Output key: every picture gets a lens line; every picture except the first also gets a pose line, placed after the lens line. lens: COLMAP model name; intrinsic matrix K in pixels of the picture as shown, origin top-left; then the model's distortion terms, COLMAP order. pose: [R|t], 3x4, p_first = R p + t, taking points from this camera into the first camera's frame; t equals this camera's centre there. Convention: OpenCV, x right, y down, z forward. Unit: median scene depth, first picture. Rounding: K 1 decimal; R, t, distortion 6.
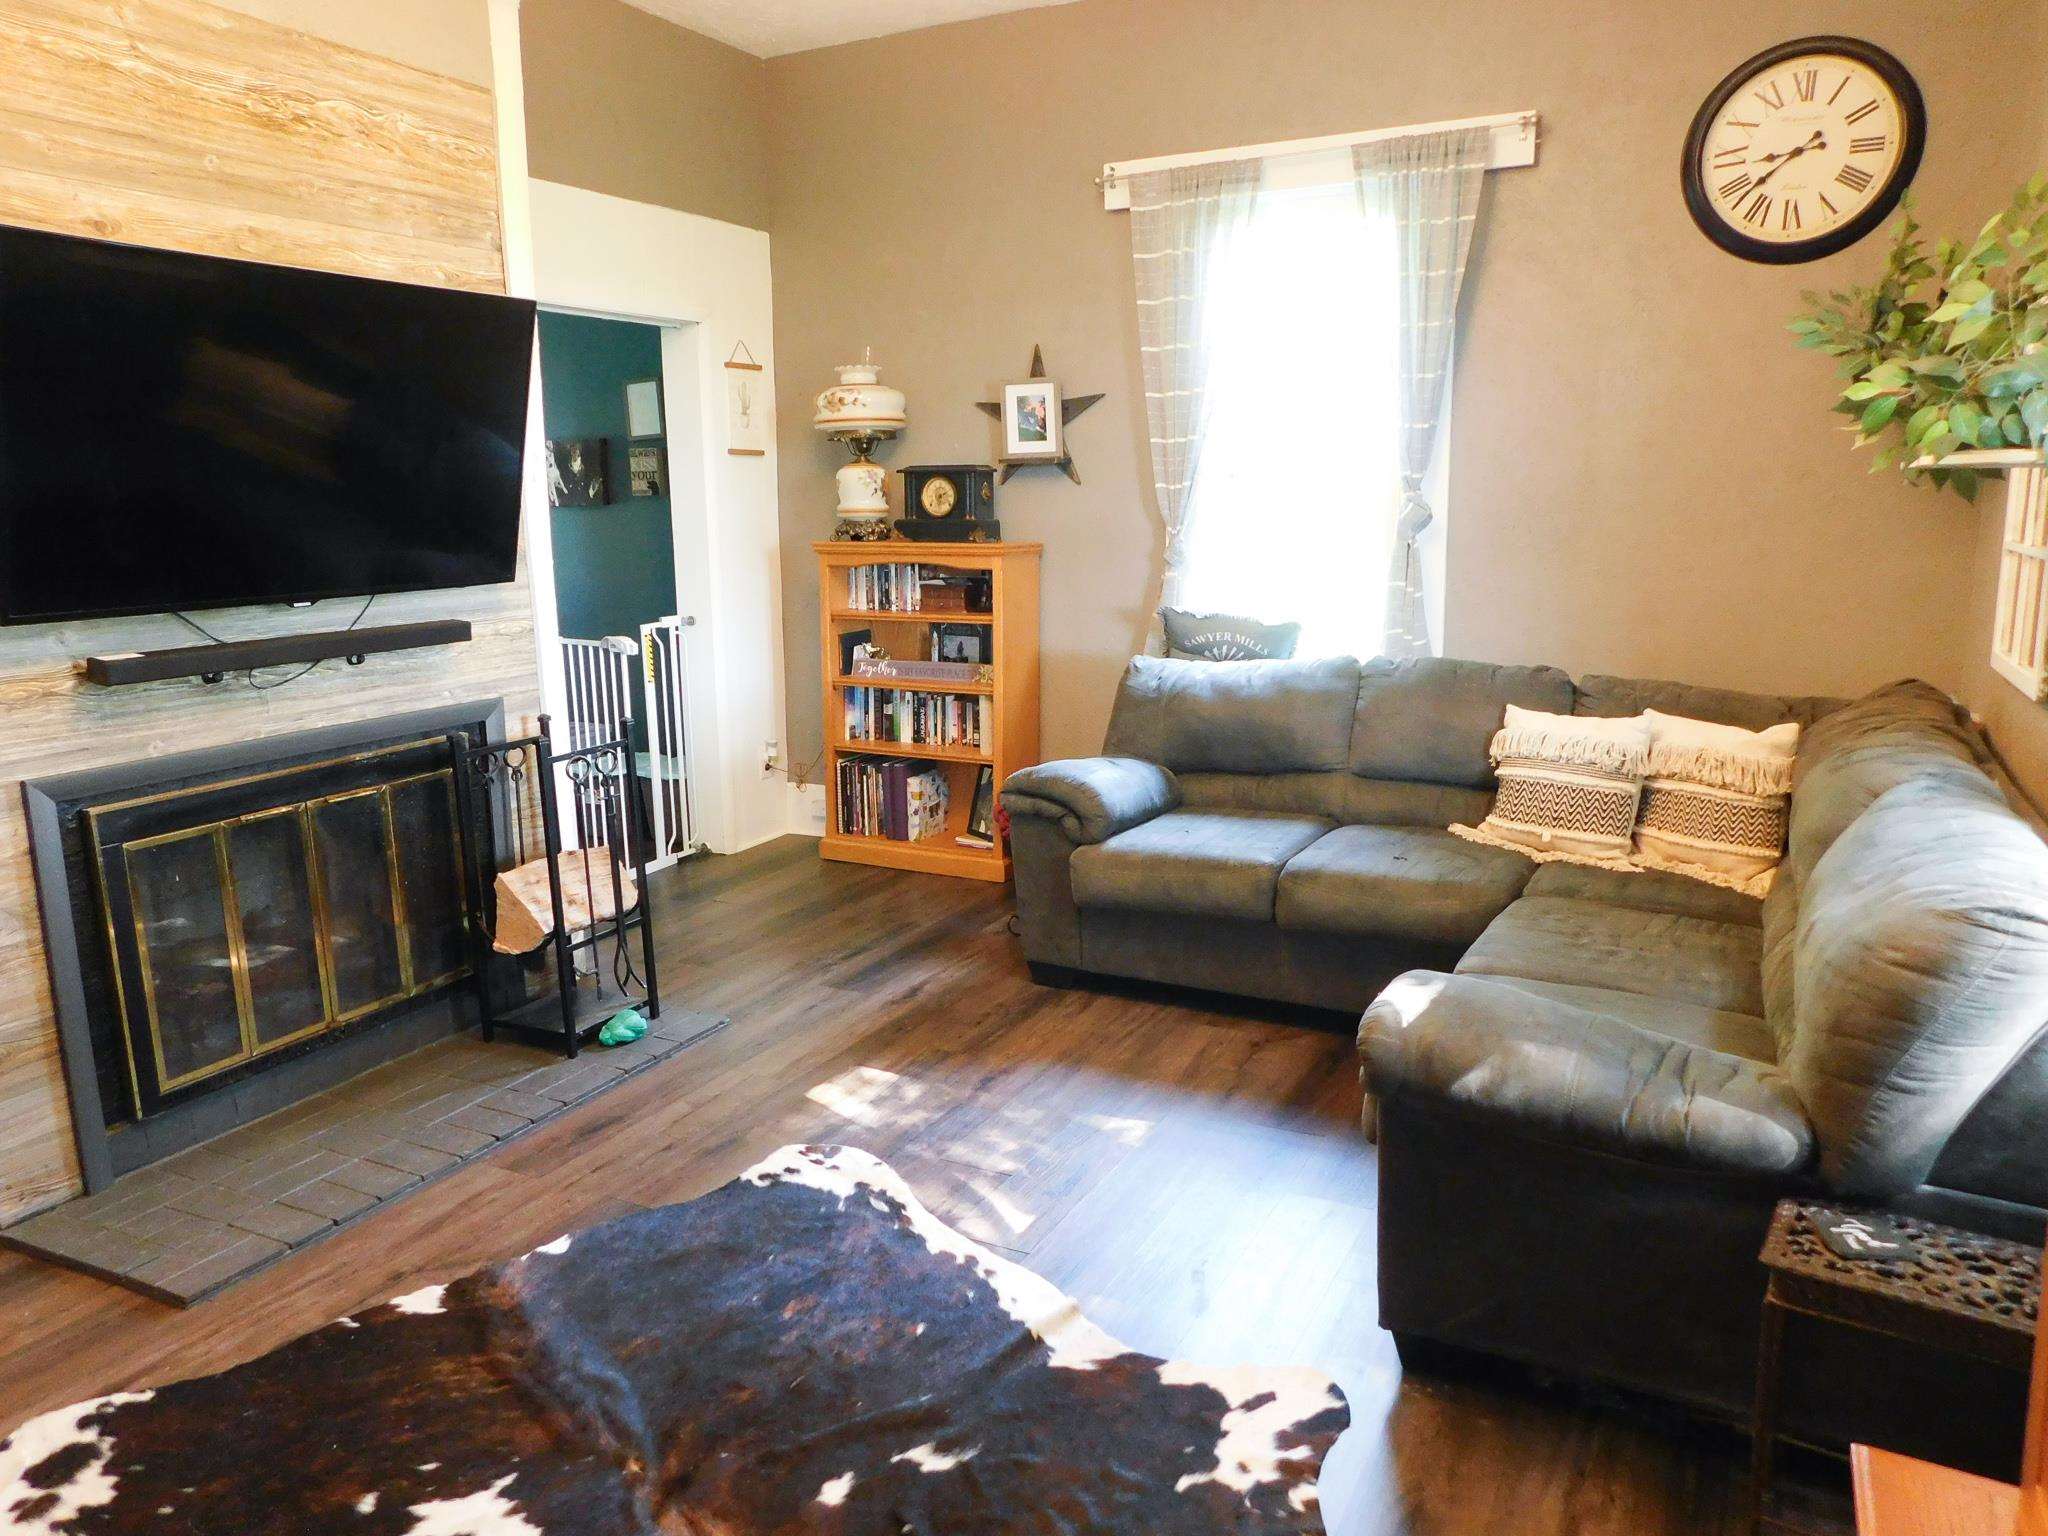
lens RADIAL K [[1395.2, 0, 1012.5], [0, 1395.2, 764.7], [0, 0, 1]] dist [-0.060316, 0.062073]
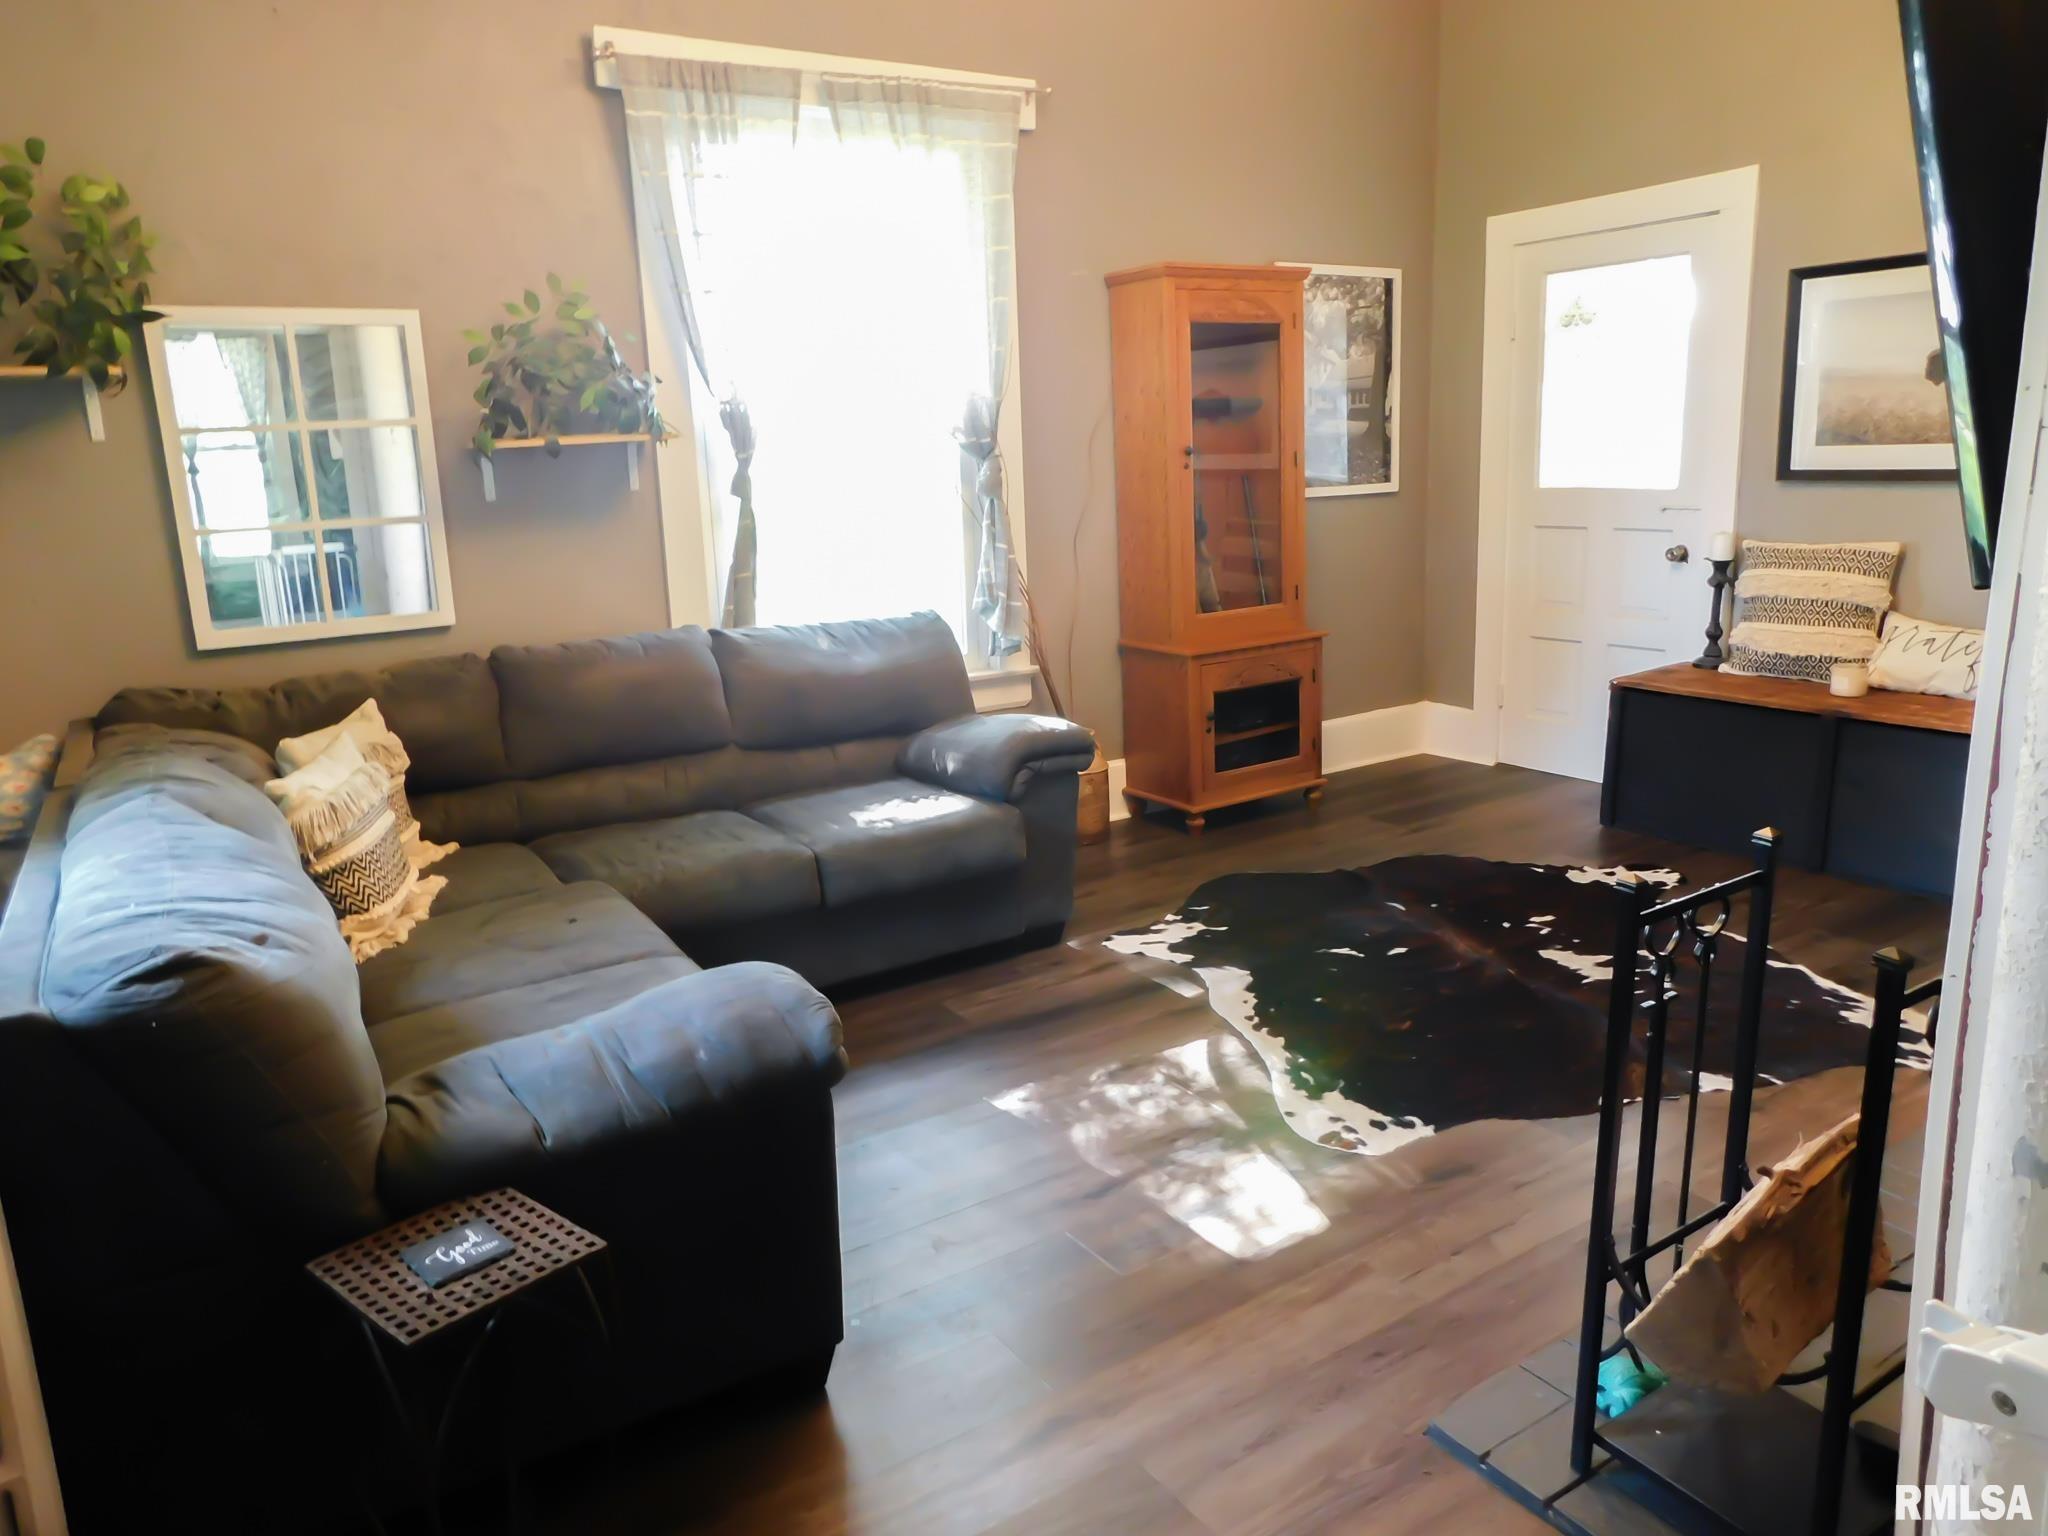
lens RADIAL K [[1395.2, 0, 1012.5], [0, 1395.2, 764.7], [0, 0, 1]] dist [-0.060316, 0.062073]
pose [[-0.869256, -0.059717, 0.490742, -0.416356], [0.147561, 0.916083, 0.372852, -0.349285], [-0.471826, 0.396518, -0.787499, 1.875154]]
